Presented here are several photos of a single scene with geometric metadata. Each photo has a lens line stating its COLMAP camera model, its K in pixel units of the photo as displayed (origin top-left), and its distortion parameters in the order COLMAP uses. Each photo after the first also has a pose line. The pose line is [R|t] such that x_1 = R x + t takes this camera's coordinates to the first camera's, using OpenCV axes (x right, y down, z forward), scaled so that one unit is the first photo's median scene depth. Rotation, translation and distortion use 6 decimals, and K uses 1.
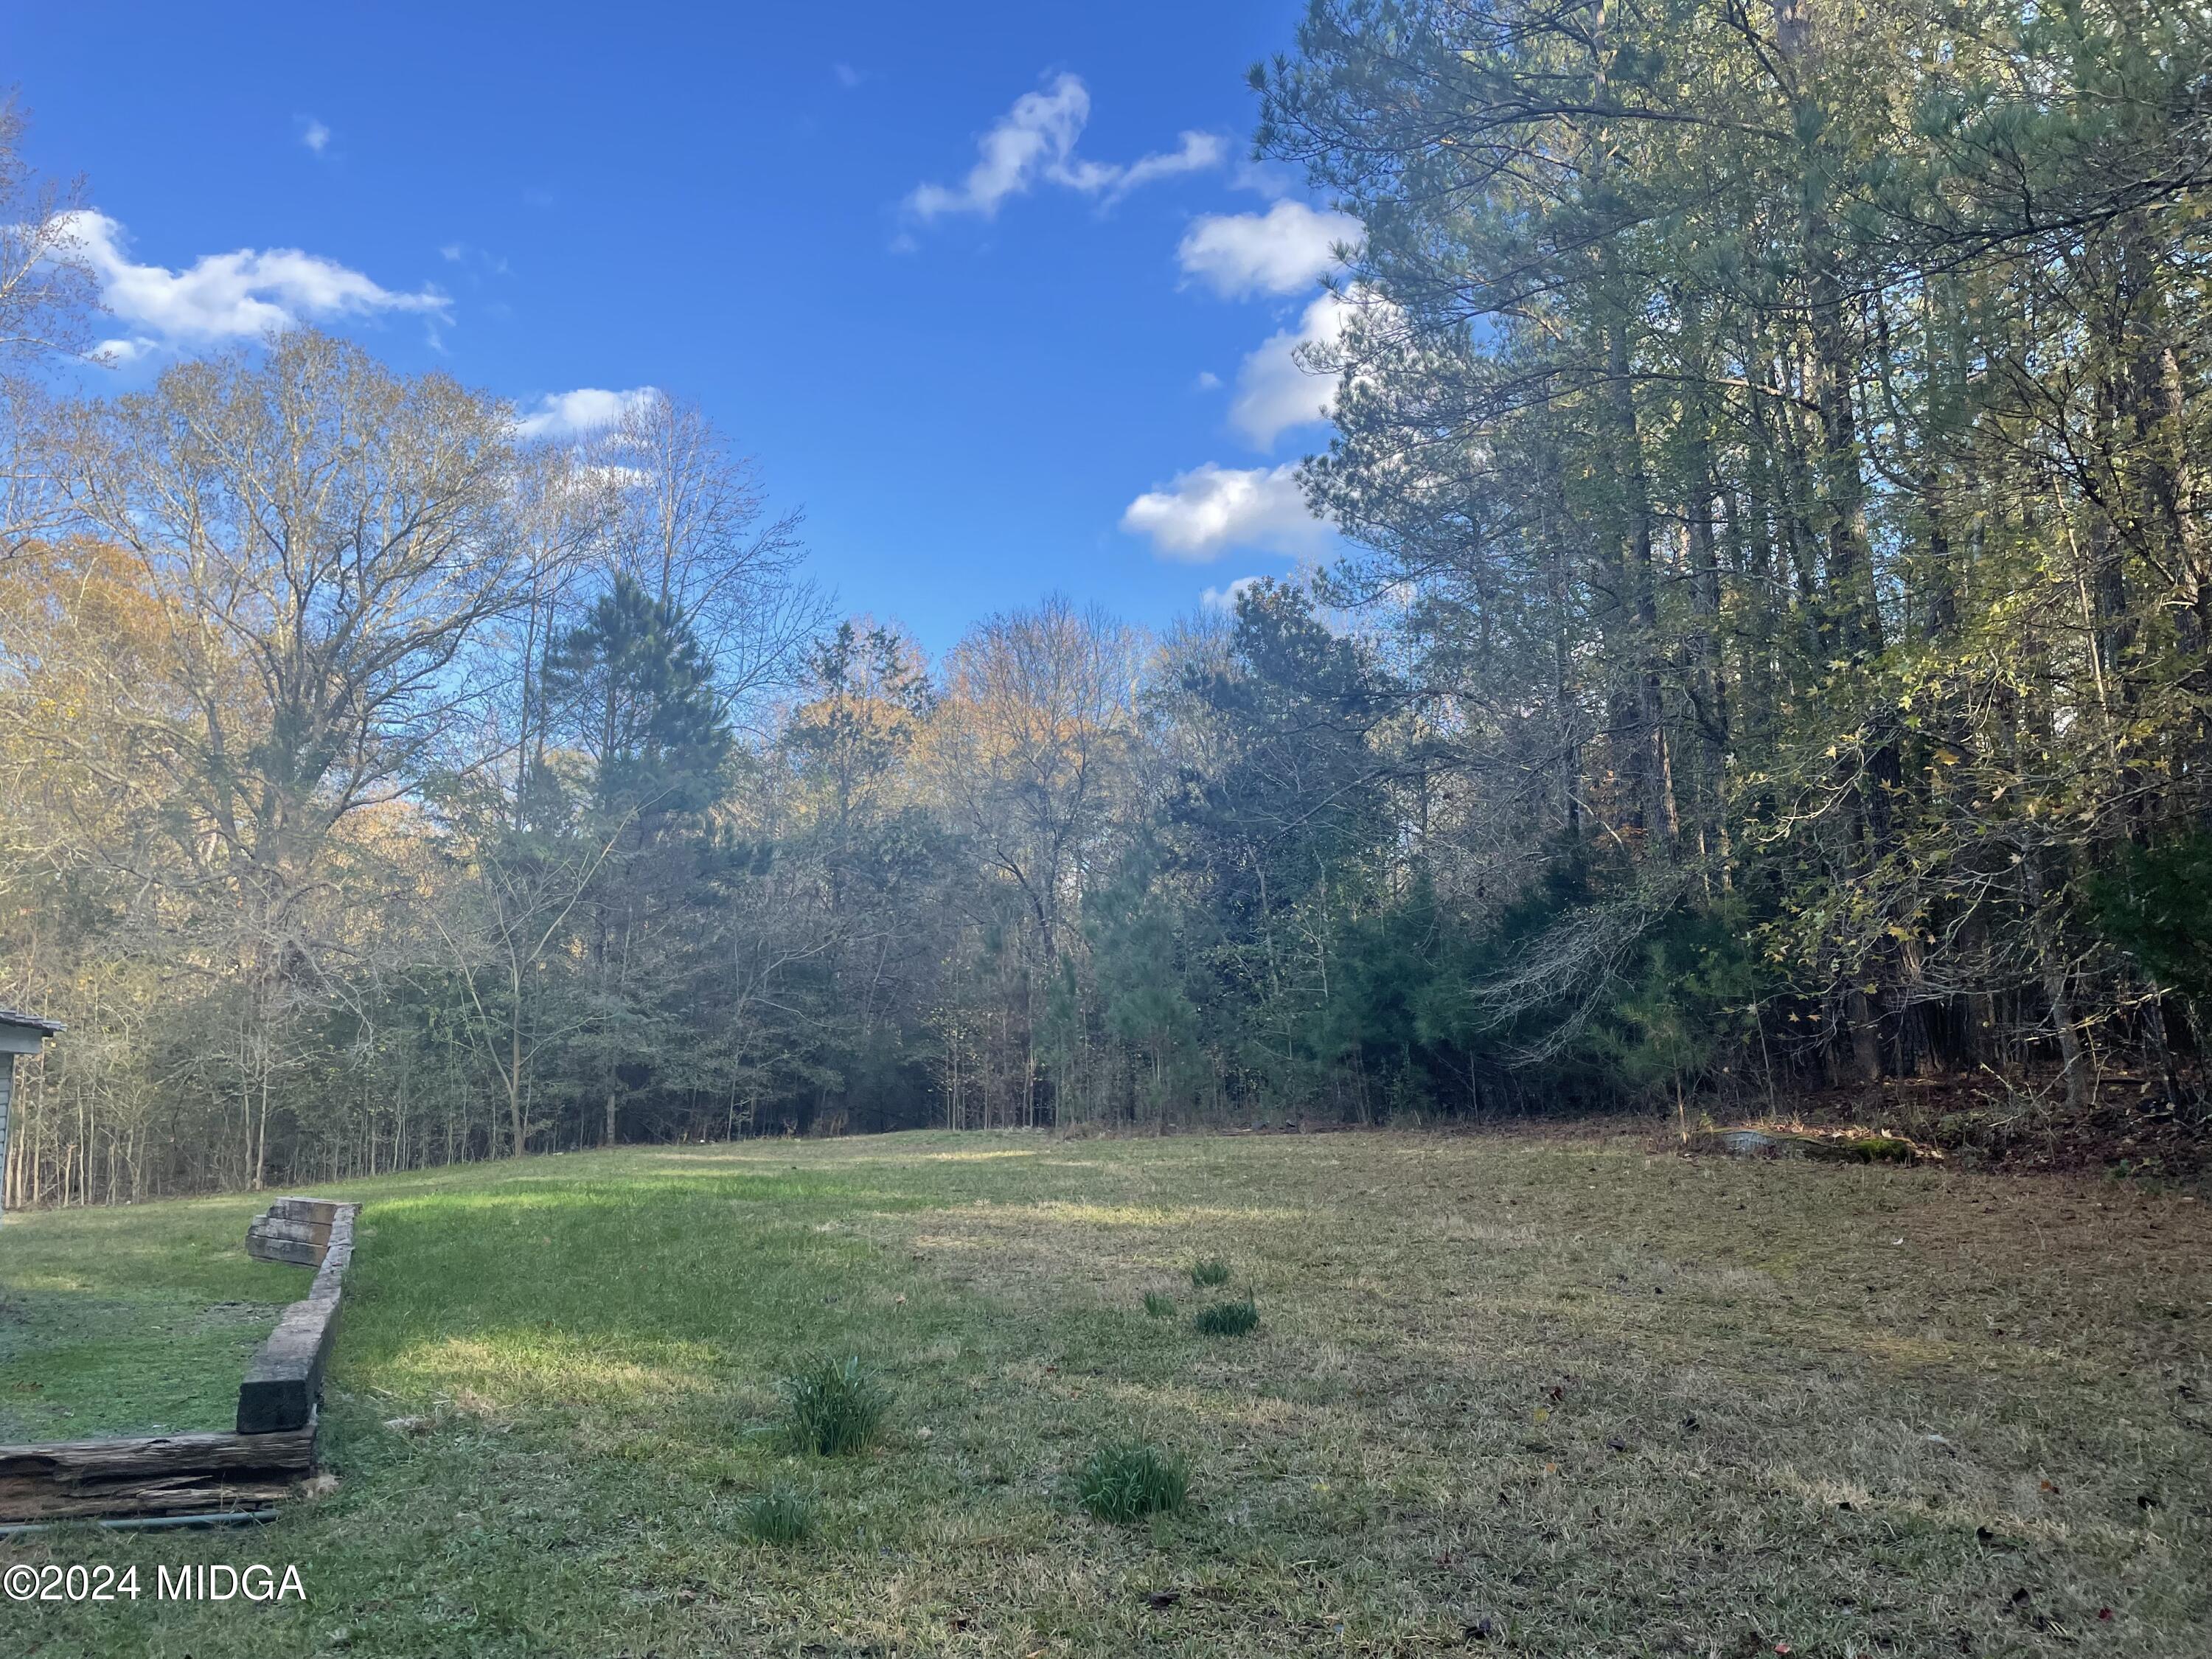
lens RADIAL K [[1653.4, 0, 1107.2], [0, 1653.4, 832.4], [0, 0, 1]] dist [0.078387, -0.102866]
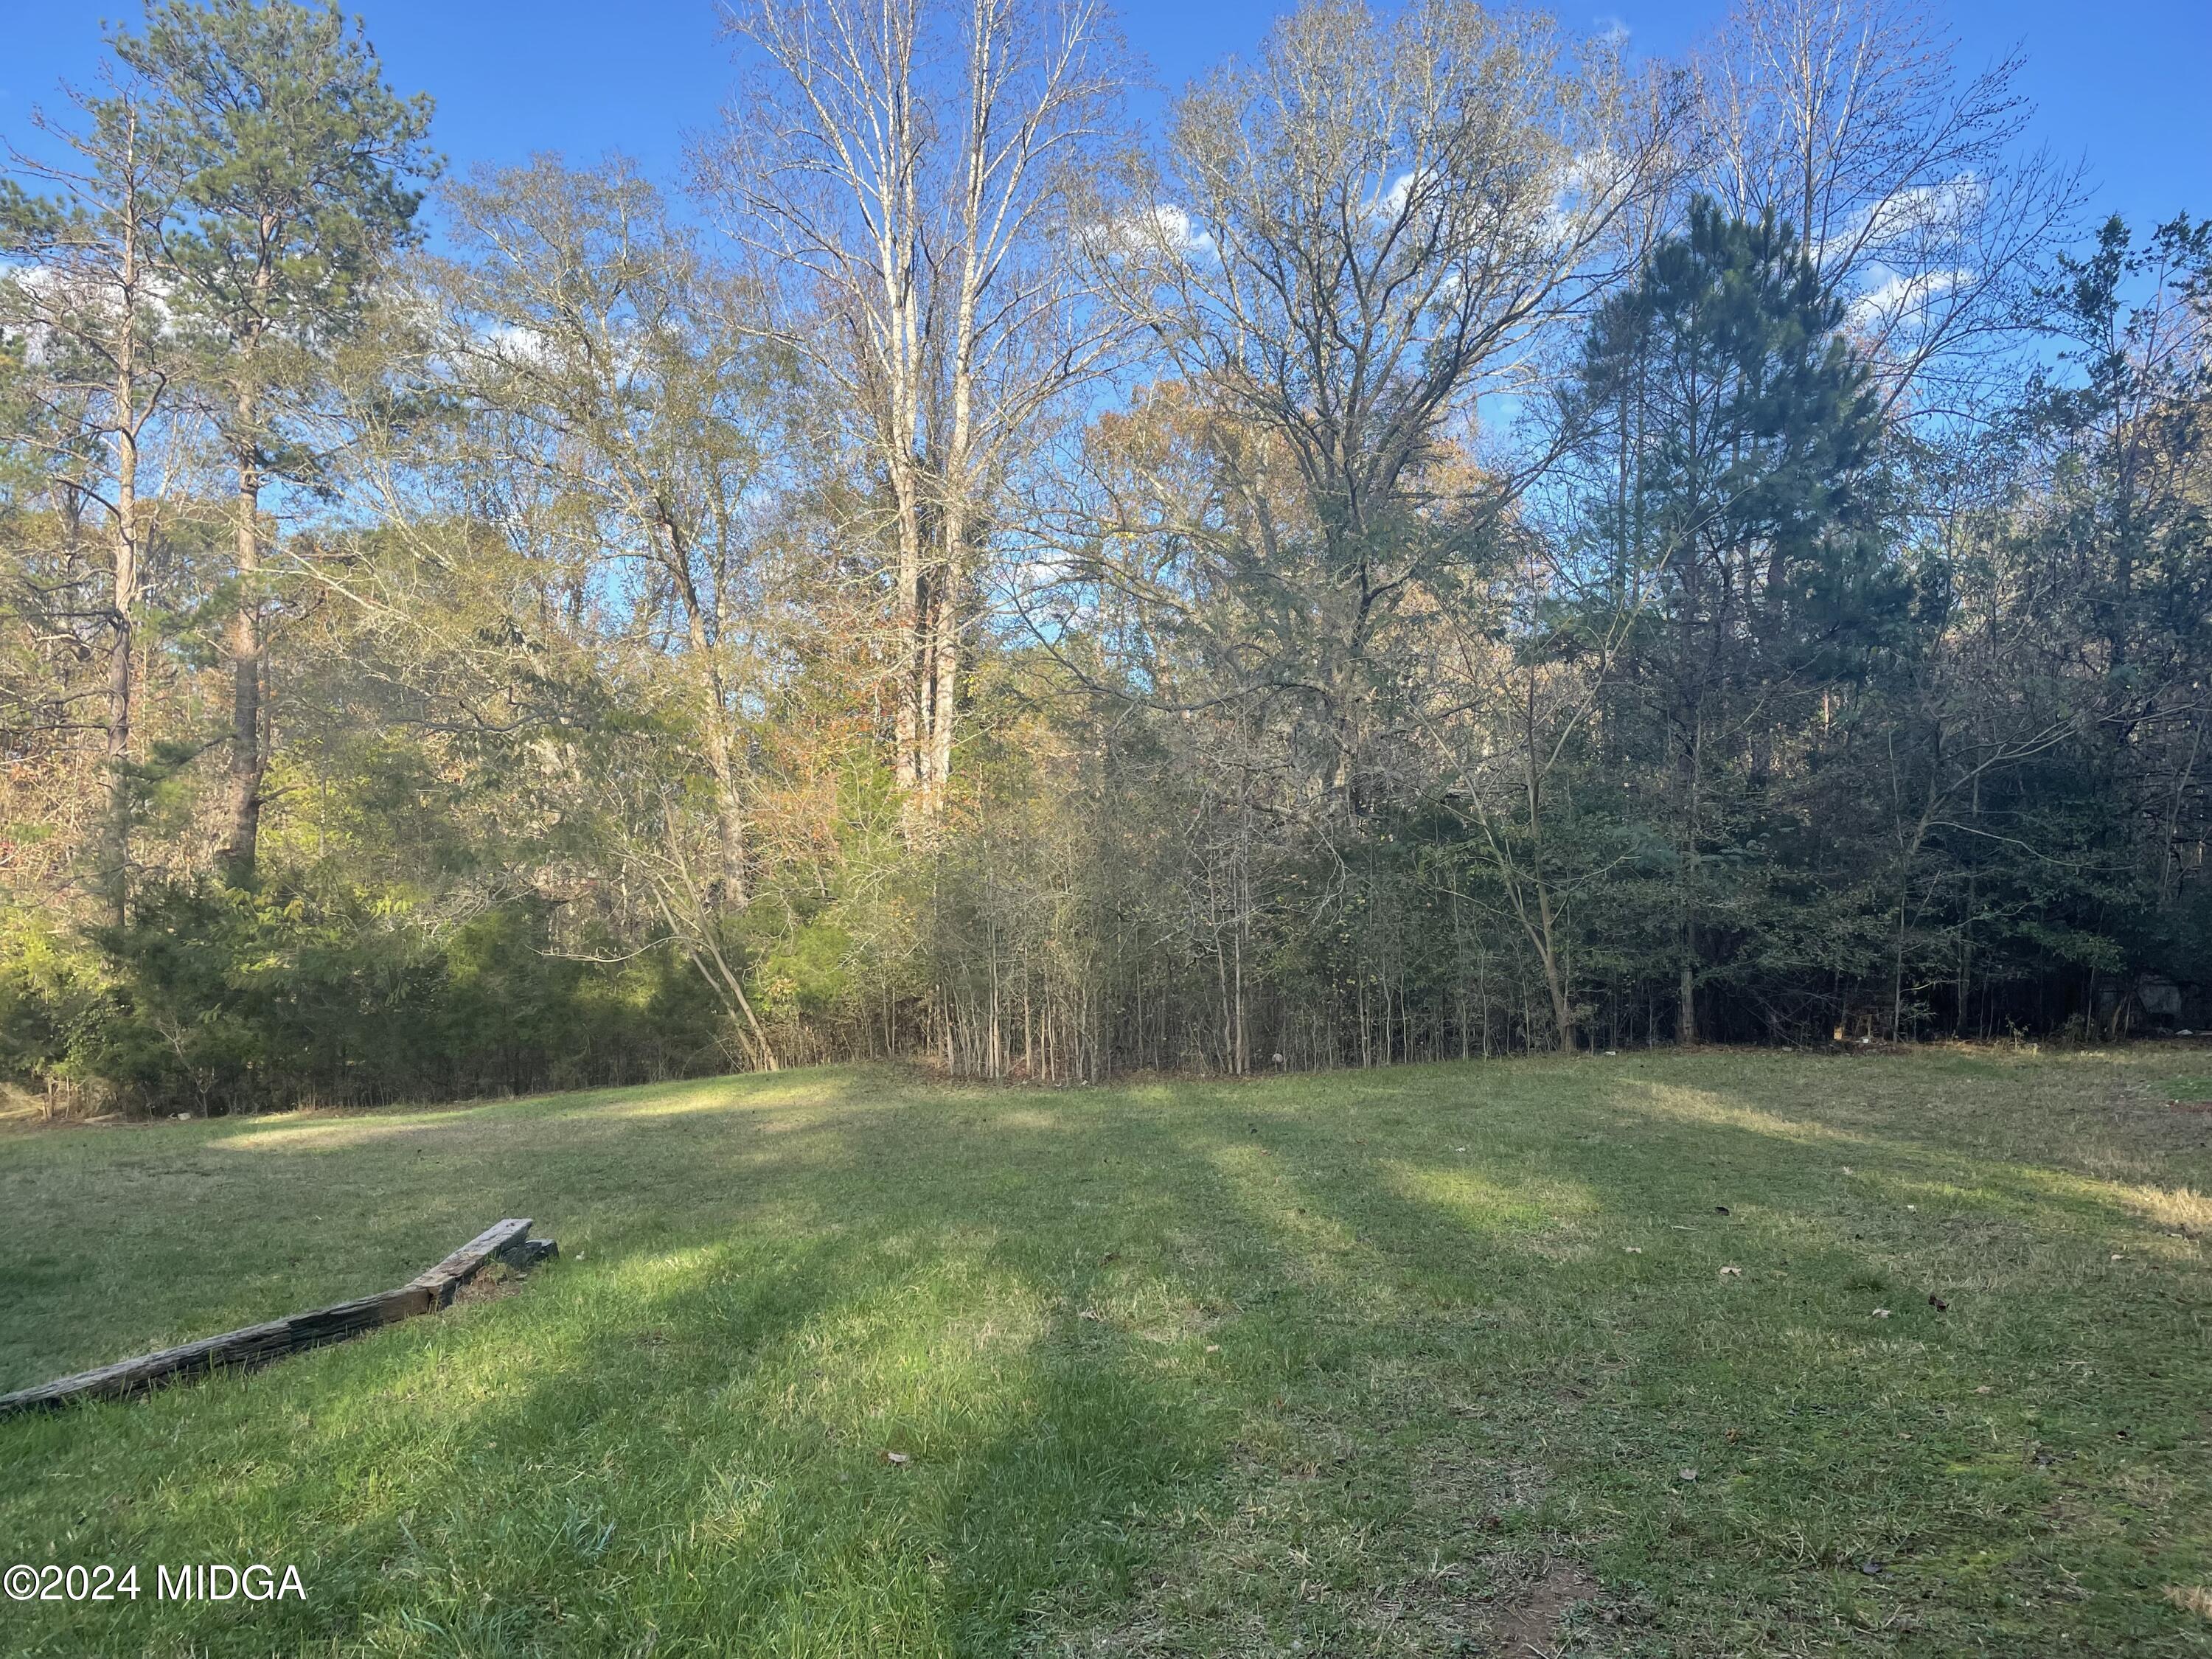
lens RADIAL K [[1653.4, 0, 1105.5], [0, 1653.4, 841.9], [0, 0, 1]] dist [0.078387, -0.102866]
pose [[0.726087, -0.019242, -0.687333, -0.005950], [0.090726, 0.993550, 0.068026, 0.033895], [0.681591, -0.111752, 0.723150, 0.310840]]
